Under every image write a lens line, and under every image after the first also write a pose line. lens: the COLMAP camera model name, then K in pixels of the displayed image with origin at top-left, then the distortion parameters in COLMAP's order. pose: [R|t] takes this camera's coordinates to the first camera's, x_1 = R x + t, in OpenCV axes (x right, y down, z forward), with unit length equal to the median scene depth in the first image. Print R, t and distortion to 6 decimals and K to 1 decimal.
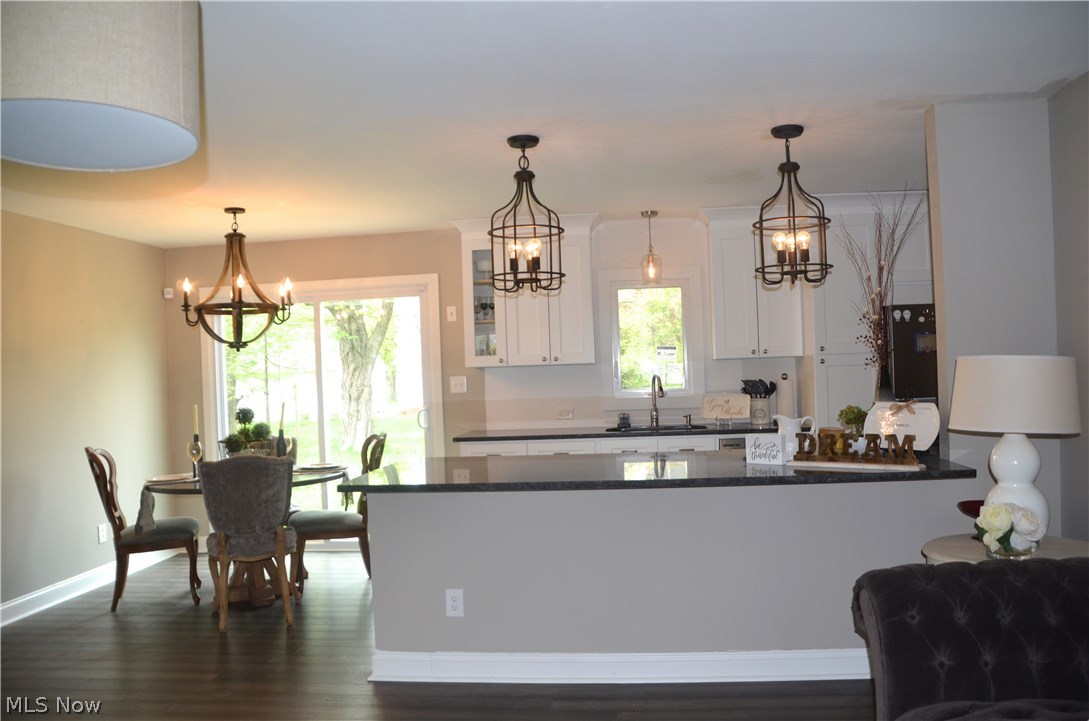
lens RADIAL K [[857.5, 0, 562.2], [0, 857.5, 371.0], [0, 0, 1]] dist [-0.165659, 0.116709]
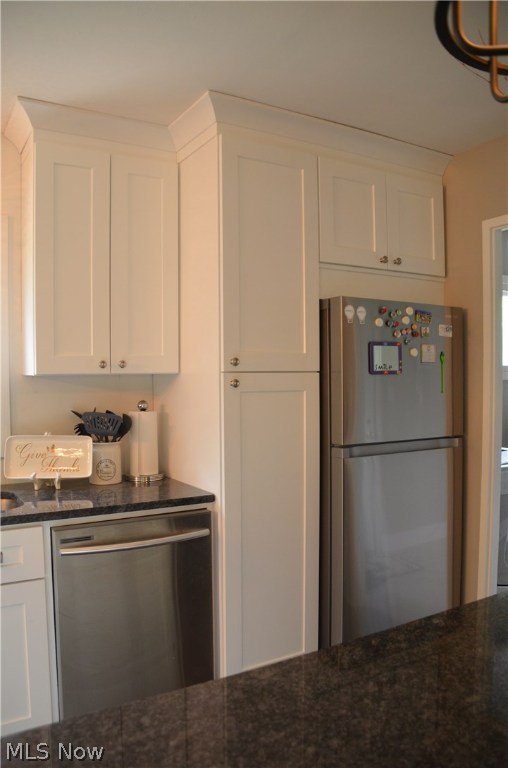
lens RADIAL K [[604.7, 0, 247.2], [0, 604.7, 401.4], [0, 0, 1]] dist [-0.165659, 0.116709]
pose [[0.816266, 0.004298, 0.577661, 0.078492], [-0.018275, 0.999664, 0.018385, -0.007388], [-0.577388, -0.025564, 0.816070, 0.686809]]
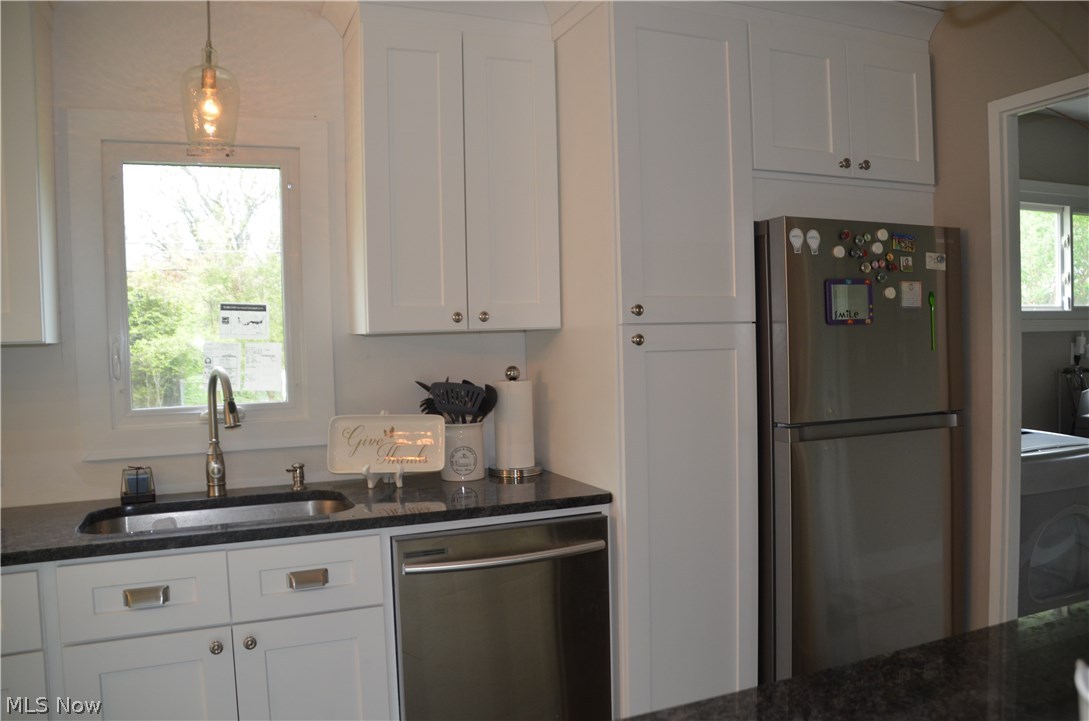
lens RADIAL K [[857.5, 0, 565.1], [0, 857.5, 374.1], [0, 0, 1]] dist [-0.165659, 0.116709]
pose [[0.874215, -0.007367, 0.485484, 0.071665], [-0.003336, 0.999770, 0.021178, -0.003637], [-0.485528, -0.020133, 0.873989, 0.674072]]
